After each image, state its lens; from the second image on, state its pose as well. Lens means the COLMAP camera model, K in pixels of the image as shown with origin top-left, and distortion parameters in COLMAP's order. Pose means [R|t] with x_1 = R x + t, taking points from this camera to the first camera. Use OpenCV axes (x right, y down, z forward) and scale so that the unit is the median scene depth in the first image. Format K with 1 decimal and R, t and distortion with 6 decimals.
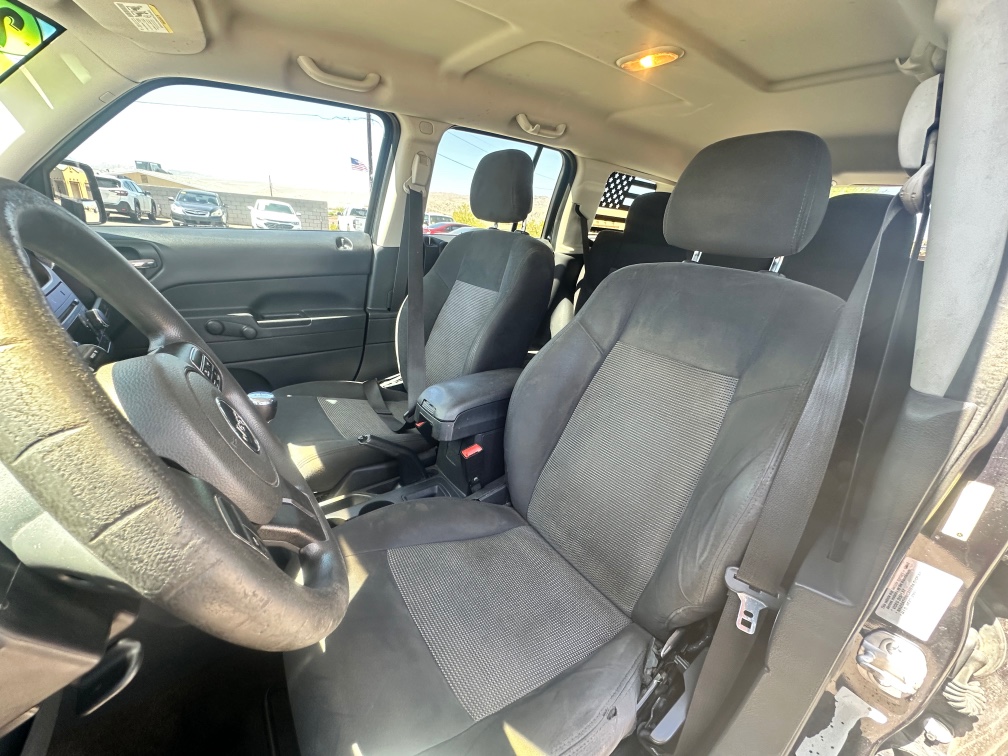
lens RADIAL K [[401.6, 0, 504.0], [0, 401.6, 378.0], [0, 0, 1]] dist [-0.002636, 0.000375]
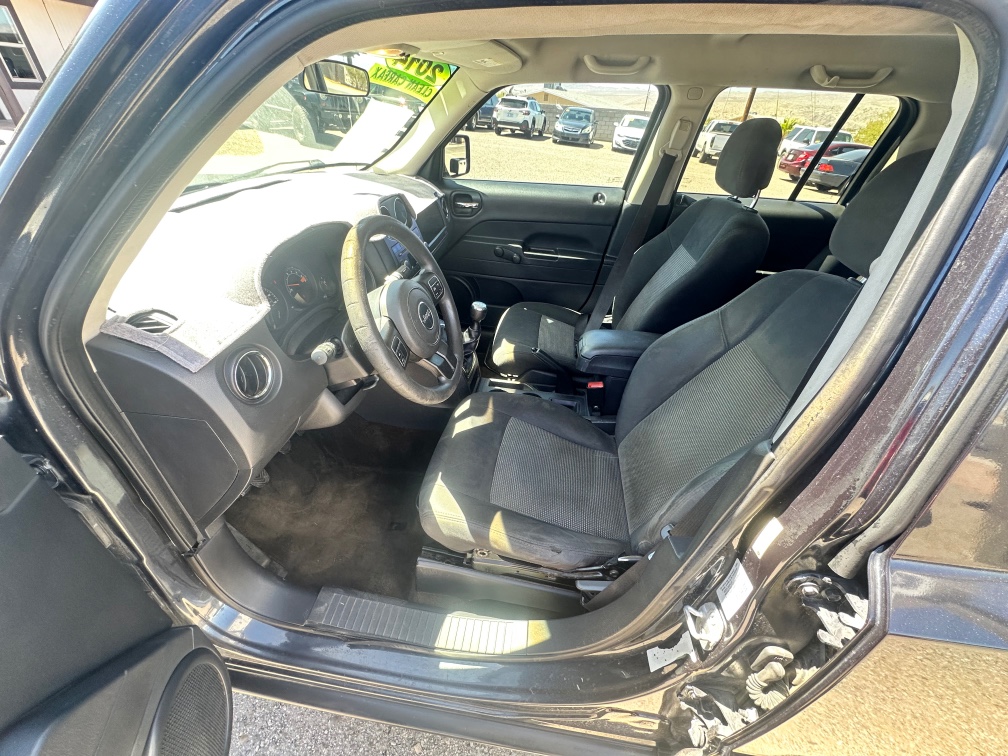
lens RADIAL K [[401.6, 0, 504.0], [0, 401.6, 378.0], [0, 0, 1]] dist [-0.002636, 0.000375]
pose [[0.717607, 0.362899, -0.594428, 0.346167], [-0.255641, 0.931189, 0.259876, -0.077270], [0.647833, -0.034528, 0.760999, -0.148616]]
